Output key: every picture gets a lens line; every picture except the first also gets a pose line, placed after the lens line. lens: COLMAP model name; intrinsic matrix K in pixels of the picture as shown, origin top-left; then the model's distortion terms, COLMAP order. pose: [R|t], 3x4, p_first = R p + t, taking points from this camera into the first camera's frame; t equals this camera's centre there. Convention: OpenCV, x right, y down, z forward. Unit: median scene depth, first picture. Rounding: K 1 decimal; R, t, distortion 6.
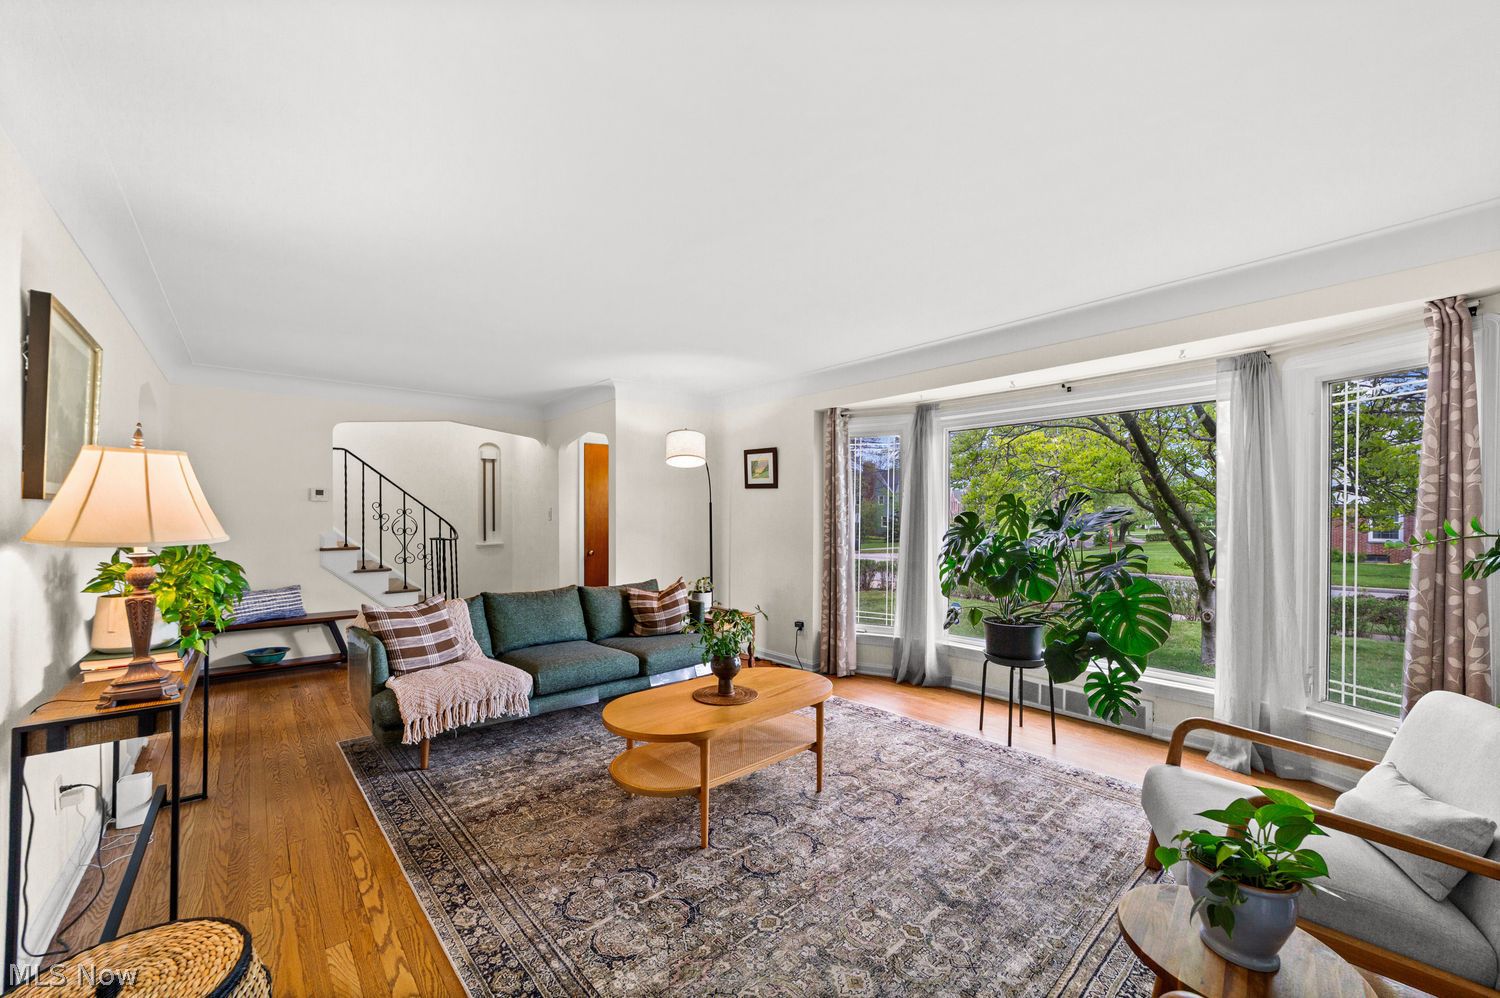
lens RADIAL K [[607.2, 0, 744.6], [0, 607.2, 513.0], [0, 0, 1]] dist [-0.001342, 0.000073]
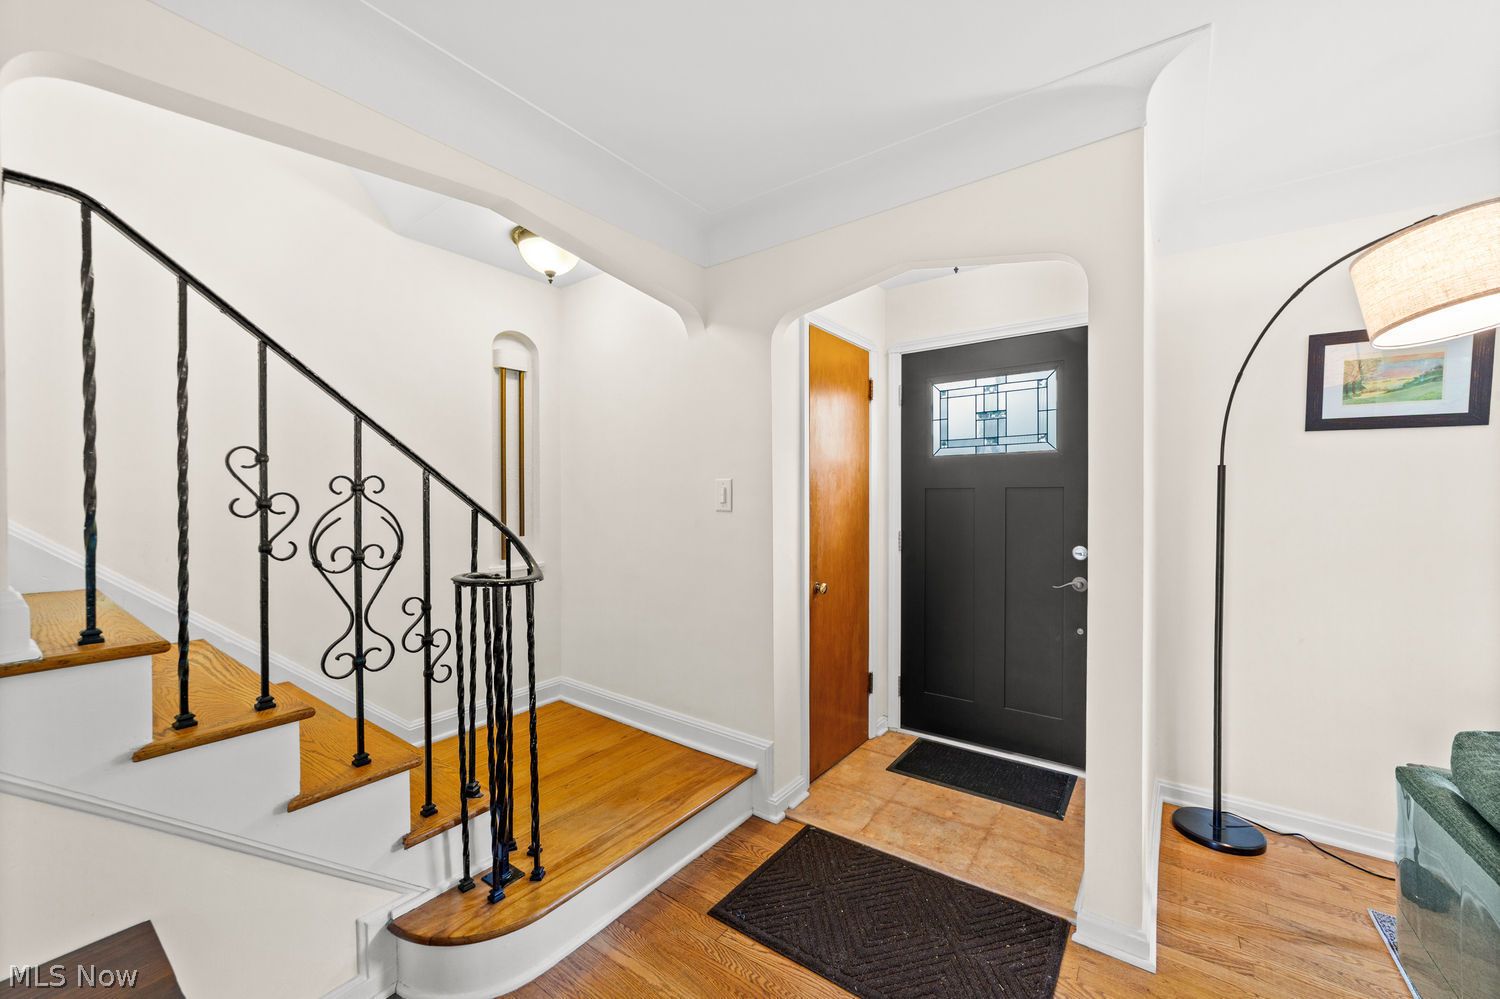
lens RADIAL K [[586.7, 0, 745.6], [0, 586.7, 501.7], [0, 0, 1]] dist [-0.003142, -0.000102]
pose [[0.970308, -0.004654, 0.241829, -0.454636], [0.003775, 0.999984, 0.004098, 0.004356], [-0.241844, -0.003063, 0.970310, 0.701650]]
